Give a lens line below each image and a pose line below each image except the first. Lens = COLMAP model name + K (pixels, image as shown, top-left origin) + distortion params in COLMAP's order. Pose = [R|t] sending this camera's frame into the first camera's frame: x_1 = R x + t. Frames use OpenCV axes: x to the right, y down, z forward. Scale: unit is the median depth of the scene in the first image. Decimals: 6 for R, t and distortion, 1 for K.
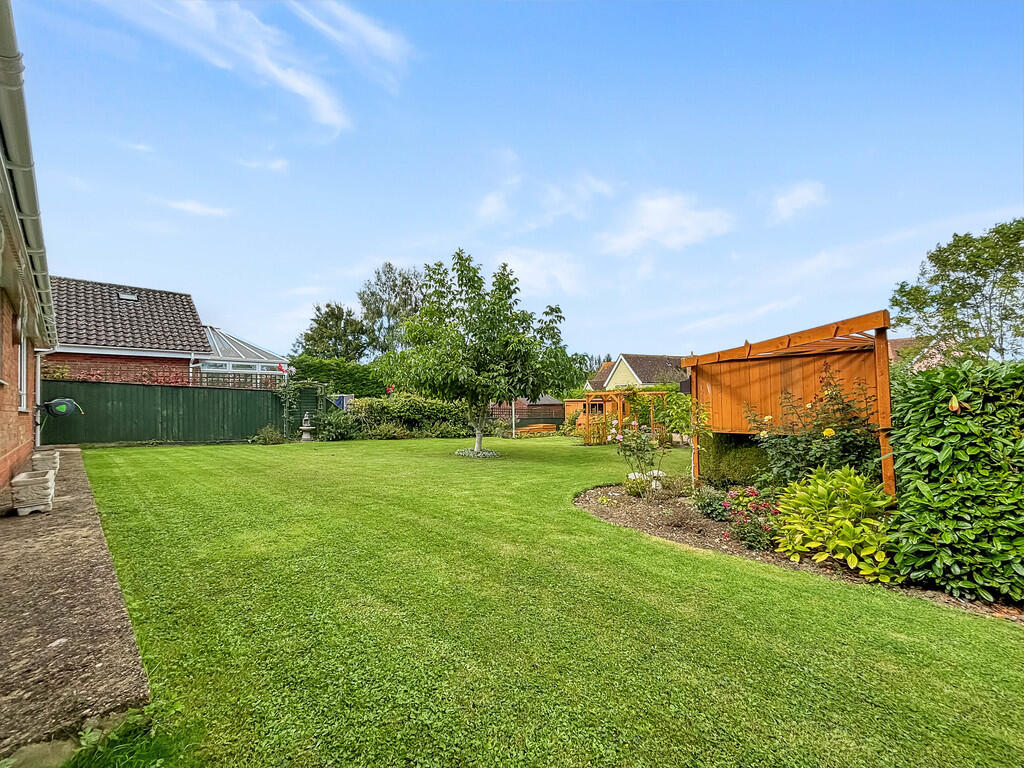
lens RADIAL K [[404.5, 0, 512.0], [0, 404.5, 384.0], [0, 0, 1]] dist [0.000088, 0.000029]
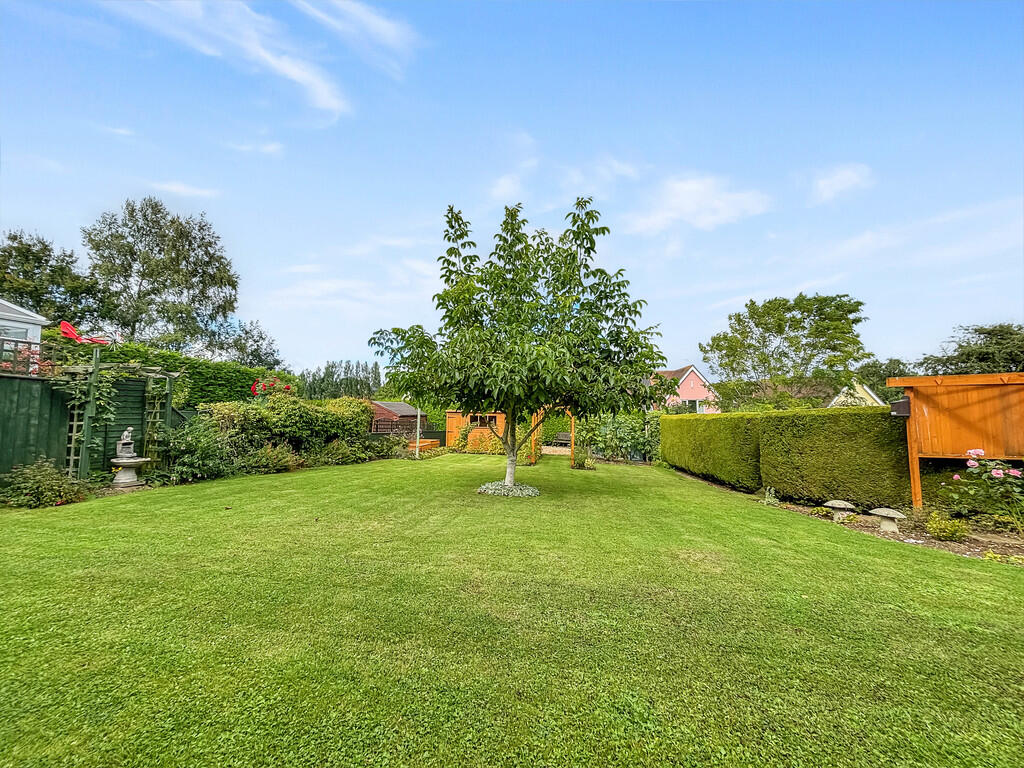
lens RADIAL K [[404.5, 0, 512.0], [0, 404.5, 384.0], [0, 0, 1]] dist [0.000088, 0.000029]
pose [[0.839671, 0.059396, 0.539838, -0.346643], [-0.044196, 0.998178, -0.041081, 0.014139], [-0.541295, 0.010636, 0.840766, 0.299512]]
